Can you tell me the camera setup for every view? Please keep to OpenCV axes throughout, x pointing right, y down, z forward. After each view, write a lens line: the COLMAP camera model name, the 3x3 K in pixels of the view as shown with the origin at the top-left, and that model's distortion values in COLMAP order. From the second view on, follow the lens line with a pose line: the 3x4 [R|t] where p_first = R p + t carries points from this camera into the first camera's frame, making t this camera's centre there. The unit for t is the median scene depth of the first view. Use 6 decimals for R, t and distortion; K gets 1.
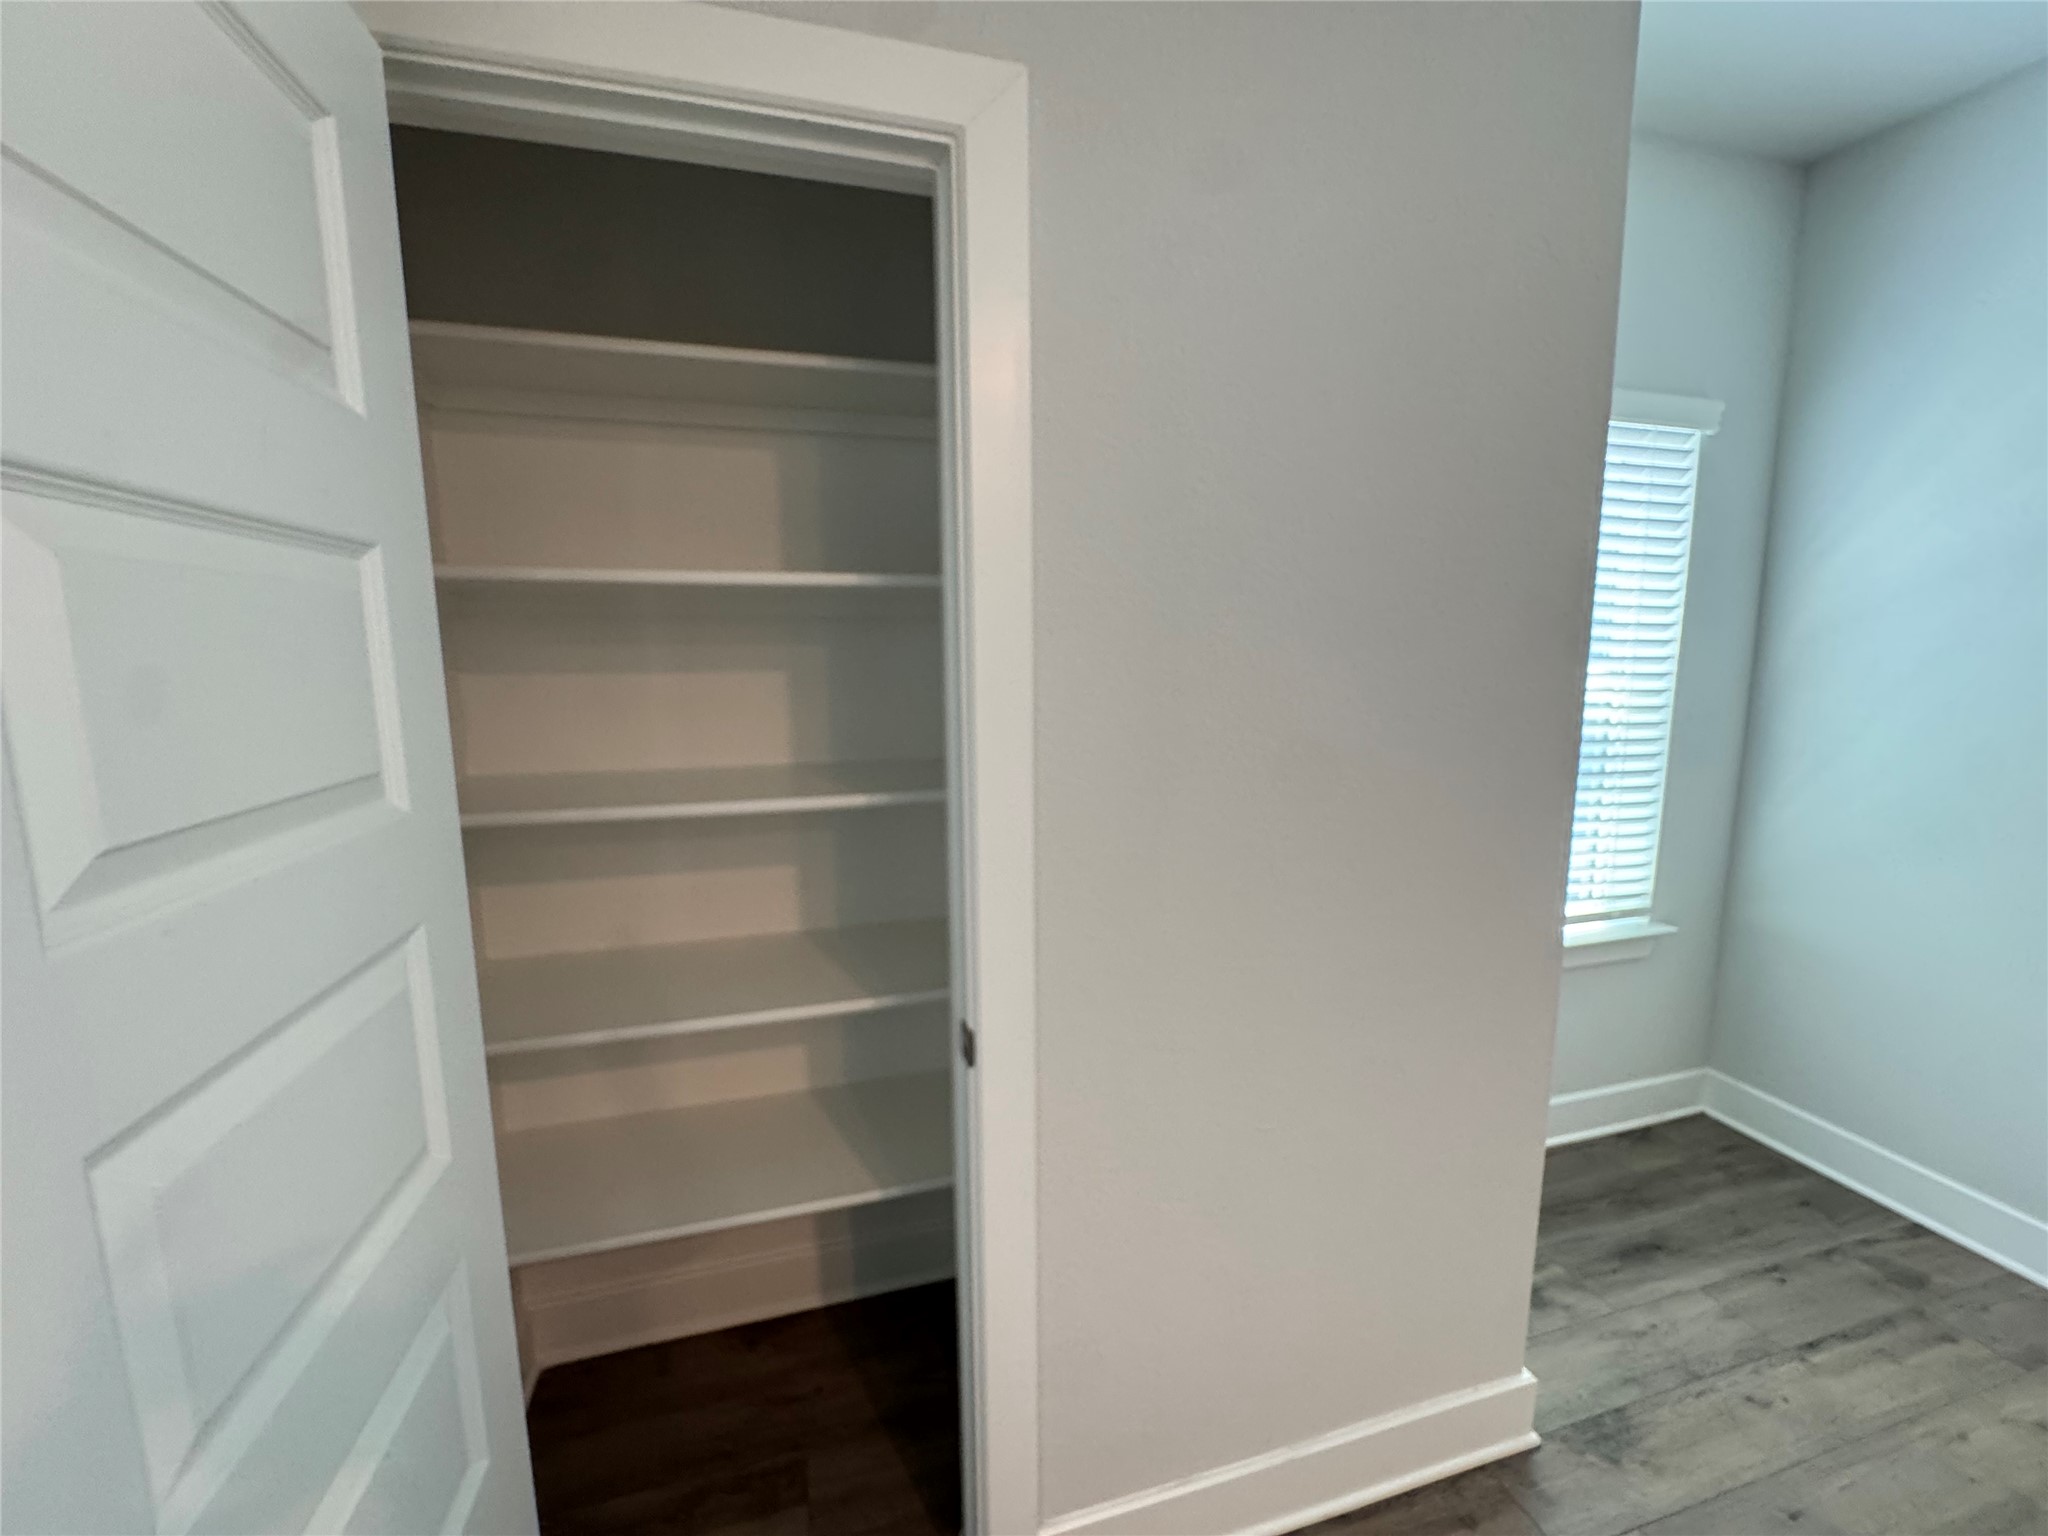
lens RADIAL K [[824.4, 0, 1021.5], [0, 824.4, 767.2], [0, 0, 1]] dist [-0.001922, -0.000473]
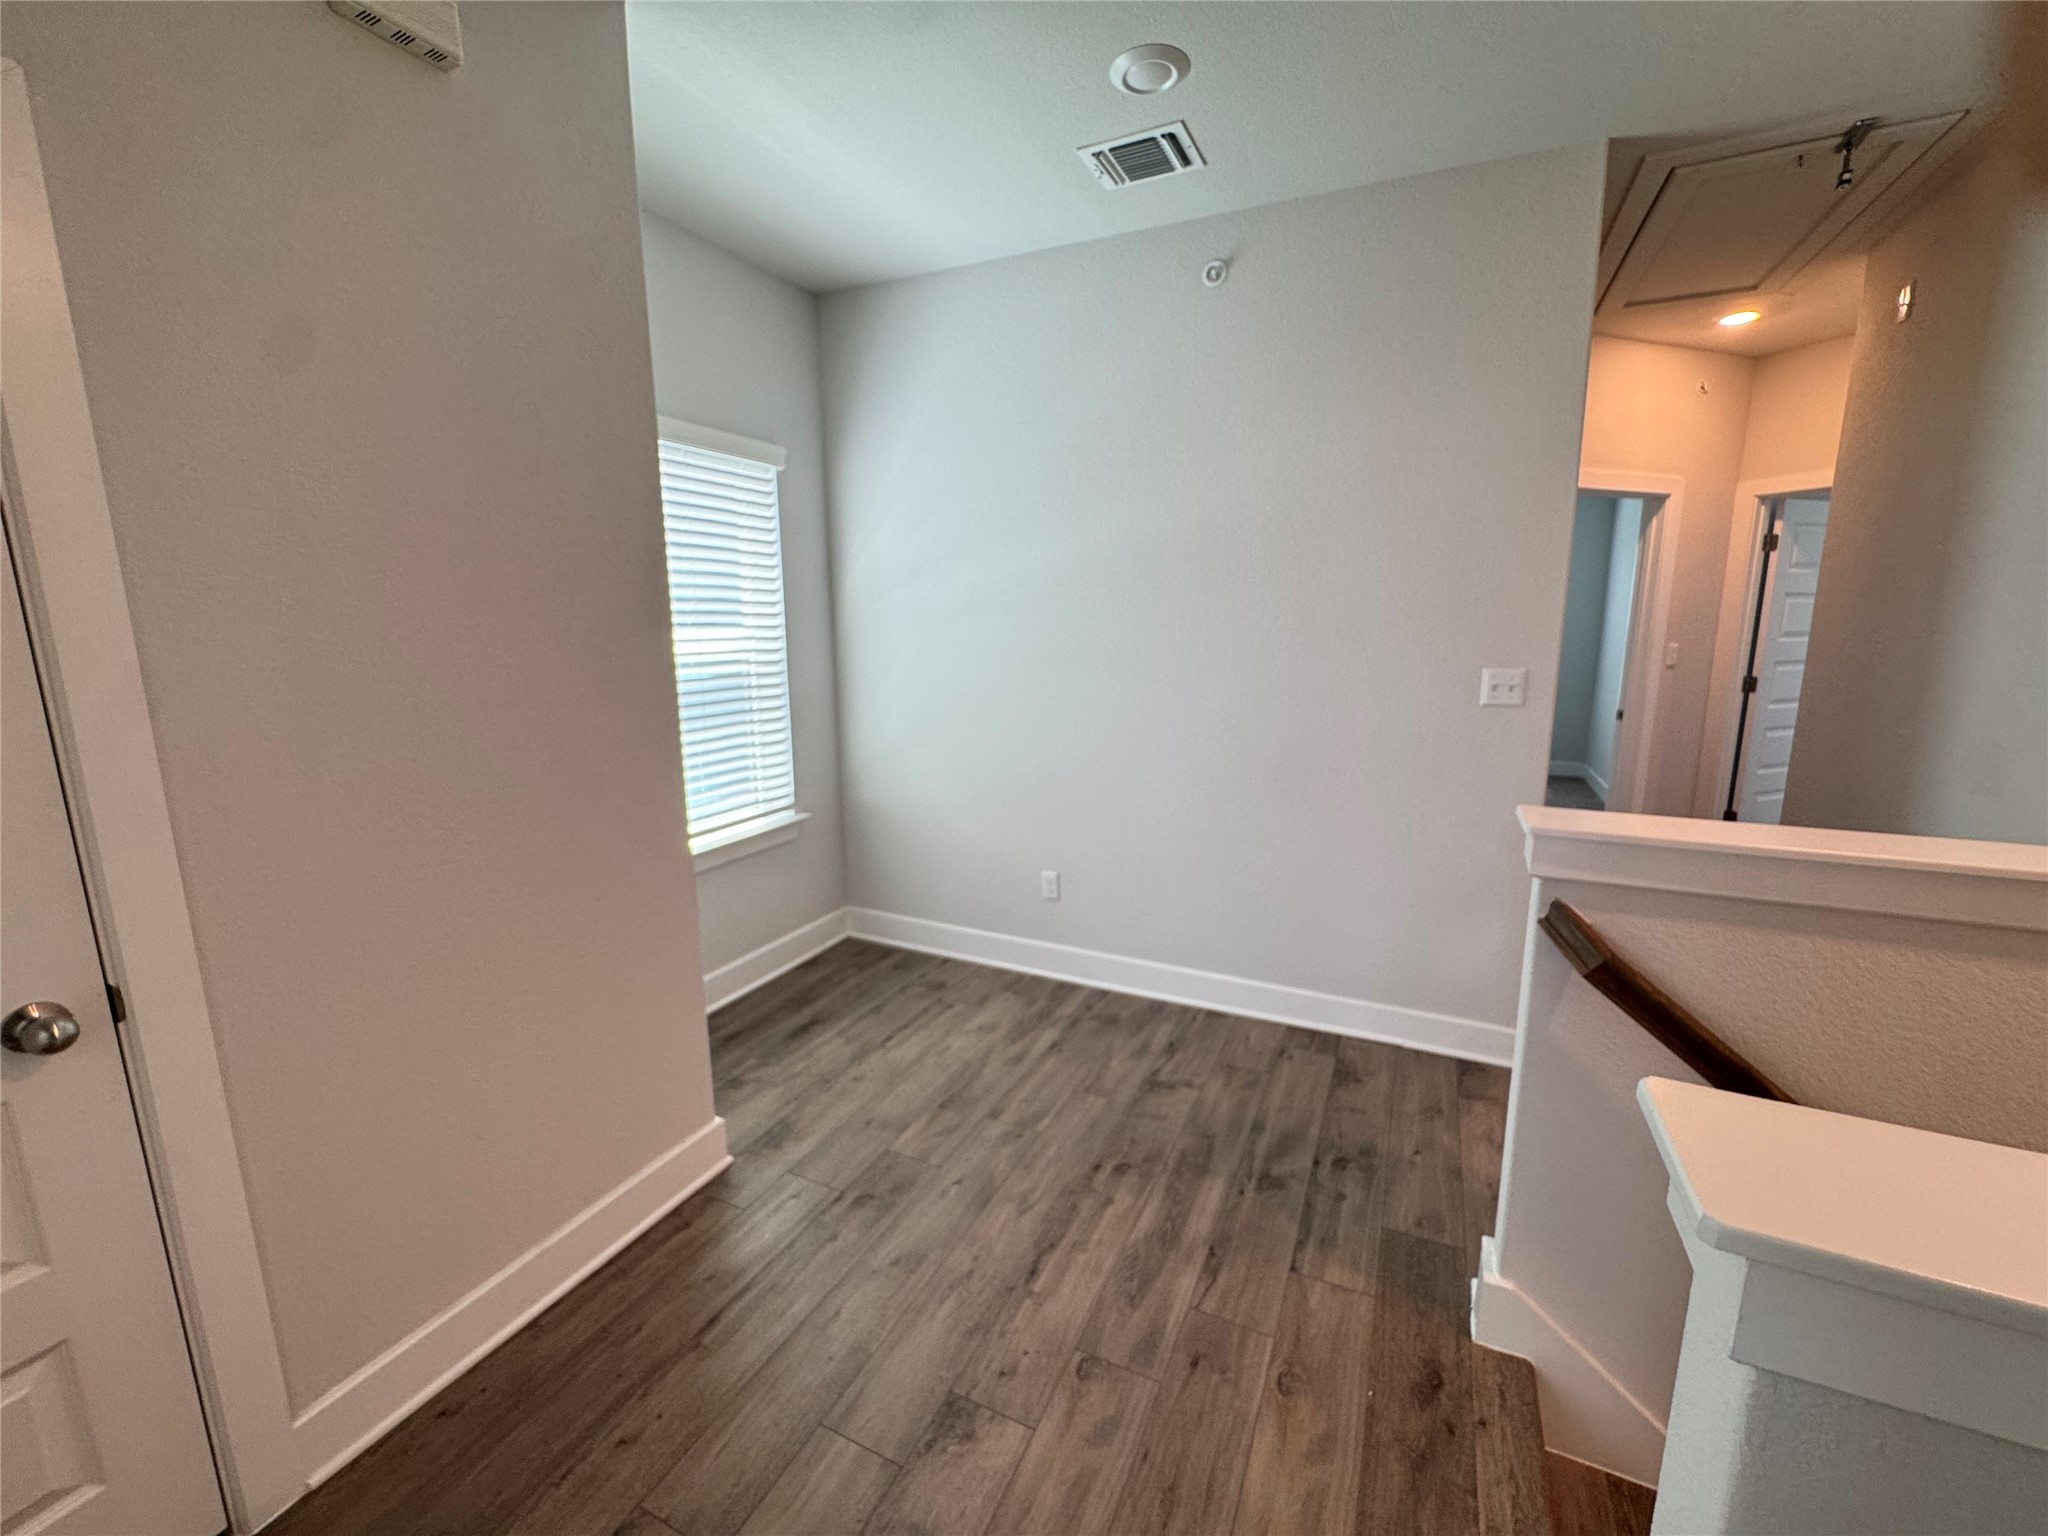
lens RADIAL K [[826.7, 0, 1023.9], [0, 826.7, 763.6], [0, 0, 1]] dist [-0.001088, -0.000286]
pose [[0.662495, -0.130978, 0.737527, -0.017535], [0.111745, 0.990858, 0.075590, 0.050111], [-0.740685, 0.032337, 0.671074, -0.314456]]
